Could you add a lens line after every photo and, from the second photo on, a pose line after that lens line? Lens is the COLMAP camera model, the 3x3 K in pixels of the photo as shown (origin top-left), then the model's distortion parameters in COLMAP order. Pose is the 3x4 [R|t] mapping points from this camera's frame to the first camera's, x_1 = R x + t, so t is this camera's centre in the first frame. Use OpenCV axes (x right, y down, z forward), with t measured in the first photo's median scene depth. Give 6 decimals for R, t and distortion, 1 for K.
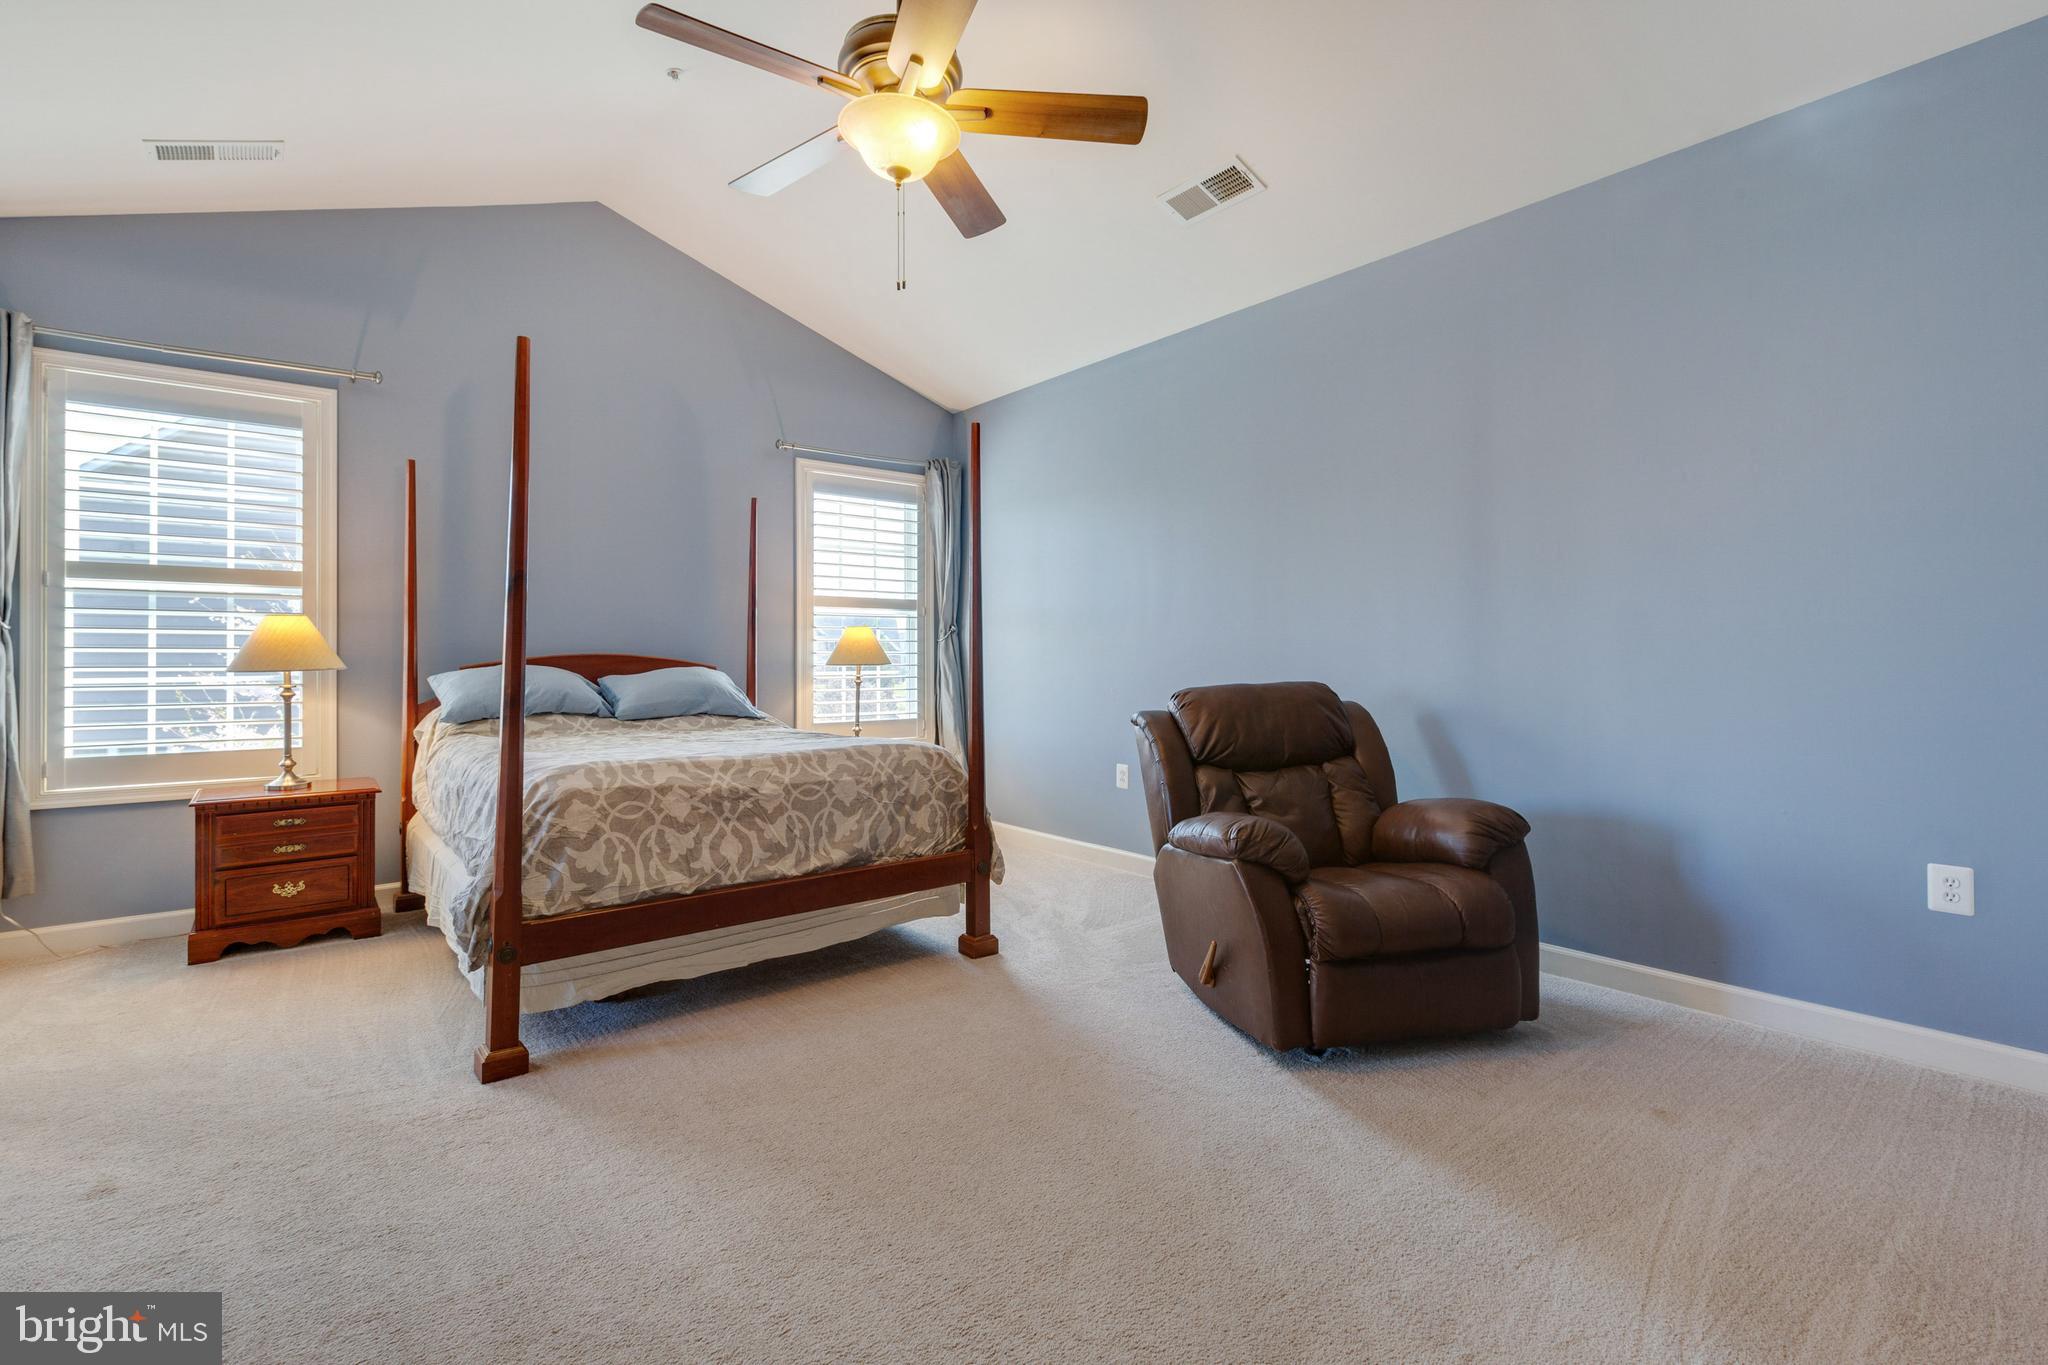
lens RADIAL K [[928.8, 0, 1033.6], [0, 928.8, 662.6], [0, 0, 1]] dist [0.000687, 0.000698]
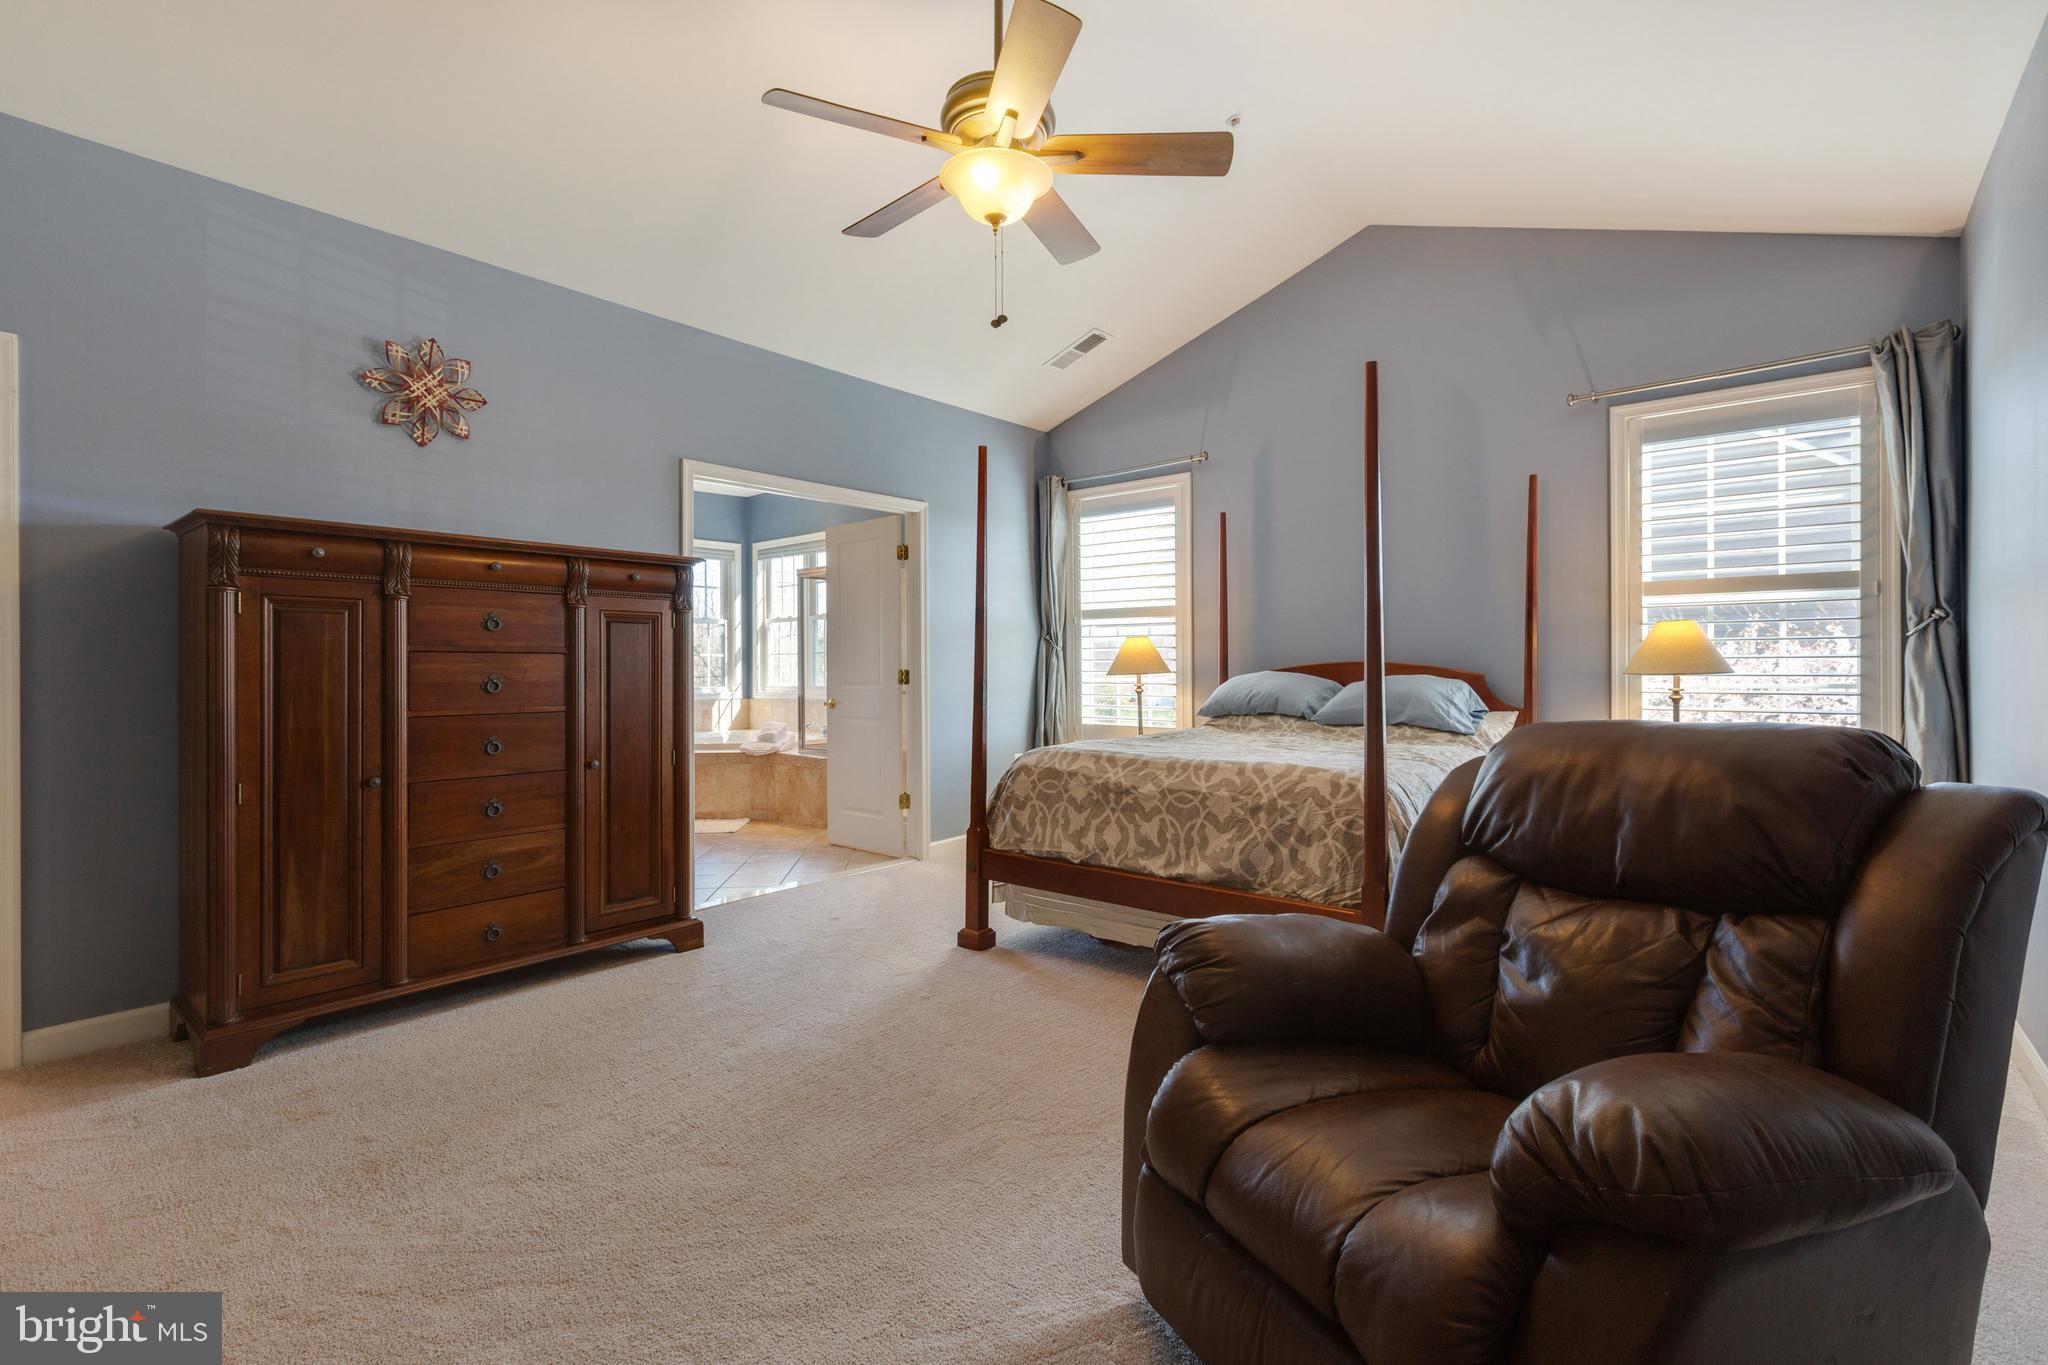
lens RADIAL K [[928.8, 0, 1033.7], [0, 928.8, 677.8], [0, 0, 1]] dist [0.000687, 0.000698]
pose [[0.193971, 0.013143, -0.980919, 0.711085], [-0.000820, 0.999912, 0.013235, -0.006437], [0.981007, -0.001762, 0.193964, 0.637646]]
